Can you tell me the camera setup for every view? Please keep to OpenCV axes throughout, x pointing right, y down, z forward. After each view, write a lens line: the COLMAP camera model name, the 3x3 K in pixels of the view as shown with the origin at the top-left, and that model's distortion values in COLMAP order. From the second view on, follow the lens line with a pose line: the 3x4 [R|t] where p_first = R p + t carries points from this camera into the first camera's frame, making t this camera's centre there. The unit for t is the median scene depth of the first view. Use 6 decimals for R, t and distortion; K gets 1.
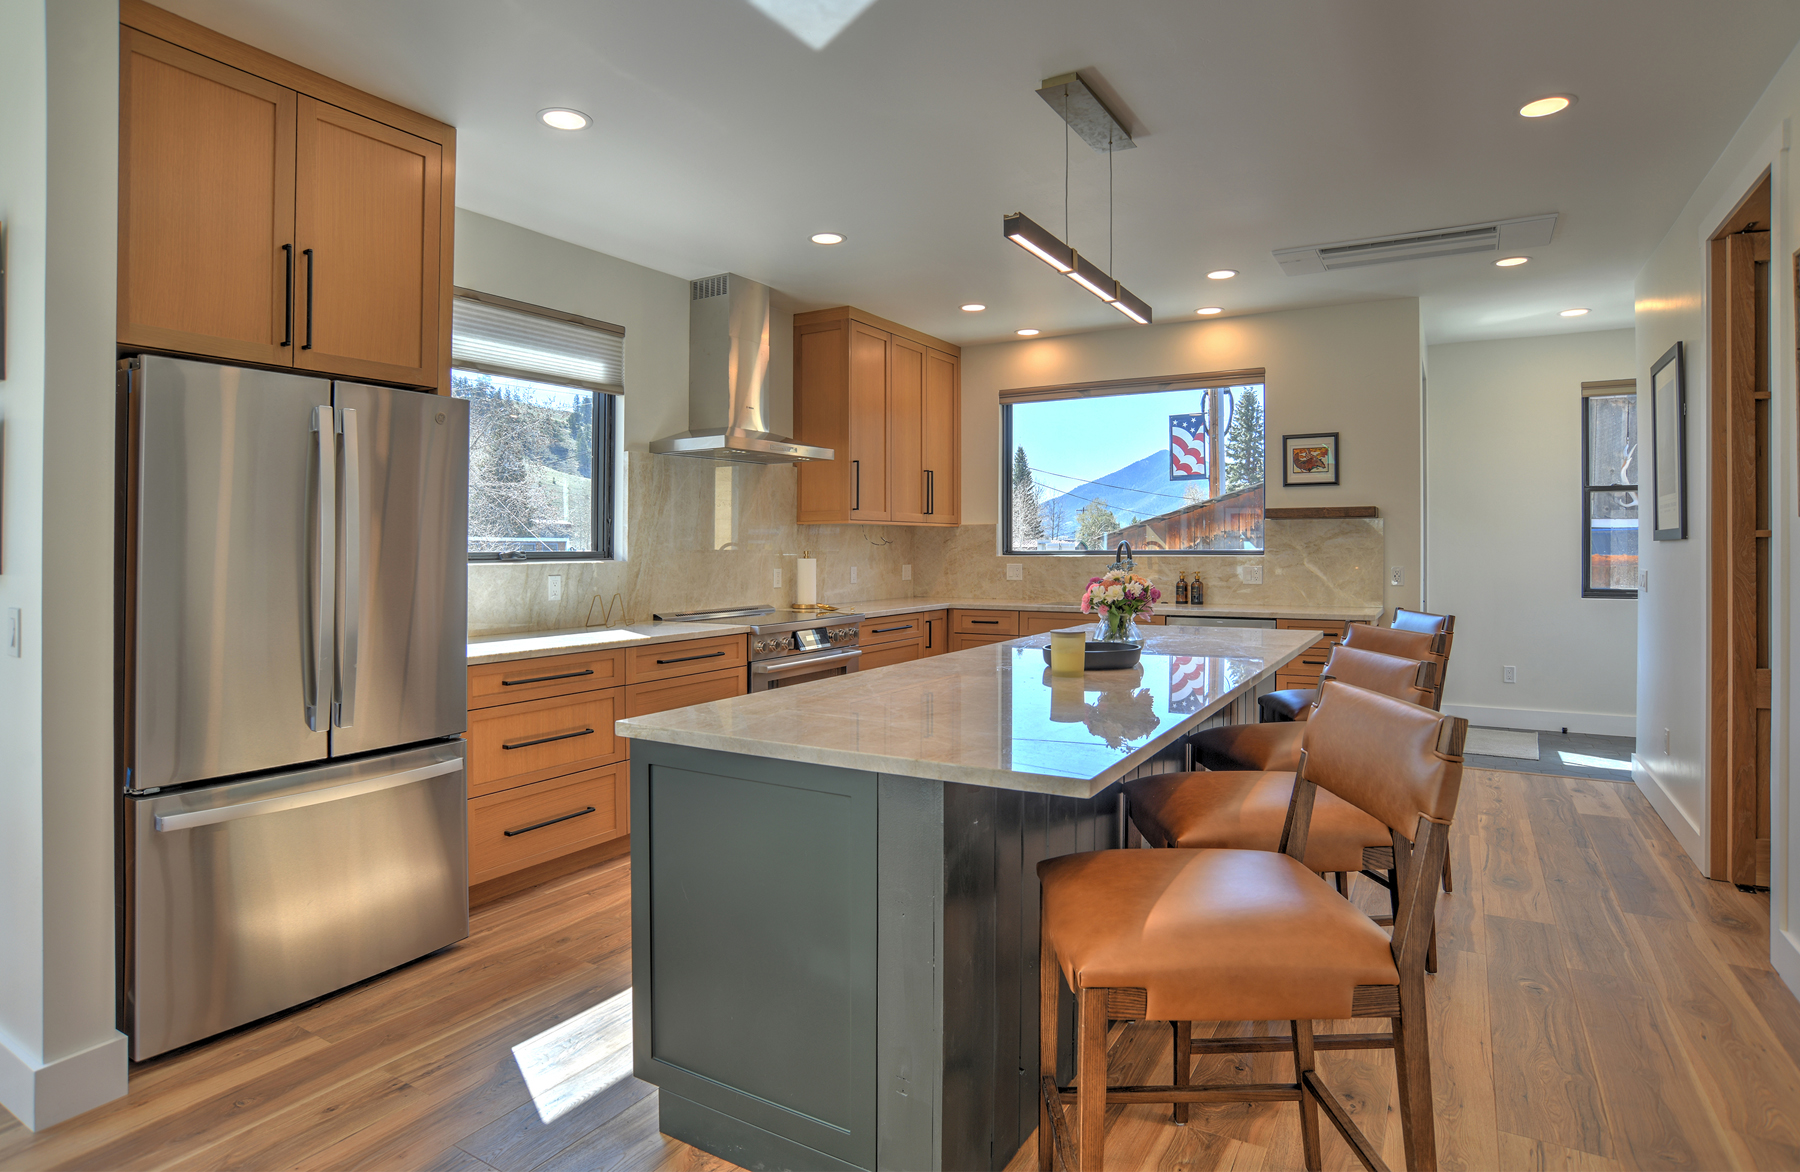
lens RADIAL K [[953.4, 0, 888.4], [0, 953.4, 545.1], [0, 0, 1]] dist [-0.042861, 0.000678]
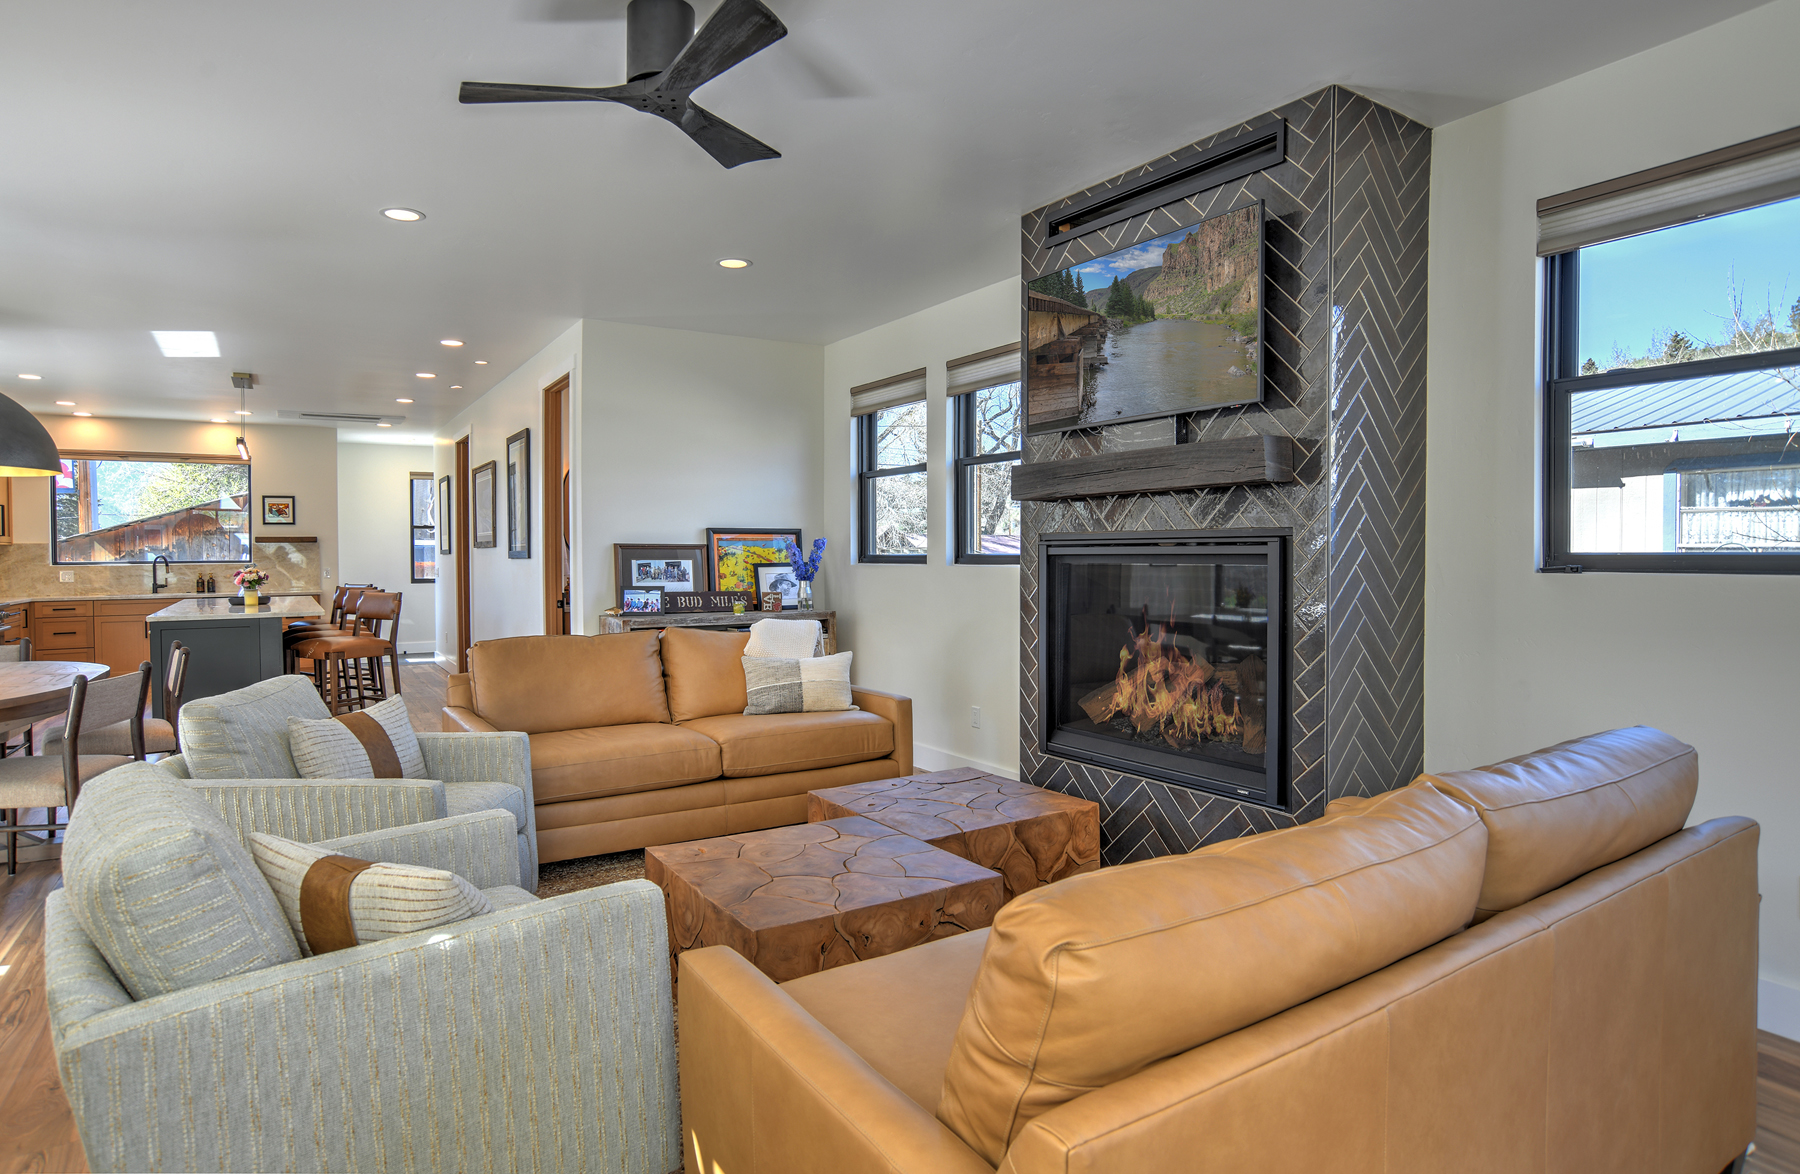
lens RADIAL K [[930.5, 0, 858.1], [0, 930.5, 587.3], [0, 0, 1]] dist [-0.094928, 0.027836]
pose [[0.450858, -0.032363, 0.892009, -0.587756], [-0.000136, 0.999340, 0.036326, -0.004395], [-0.892596, -0.016499, 0.450556, -0.764731]]
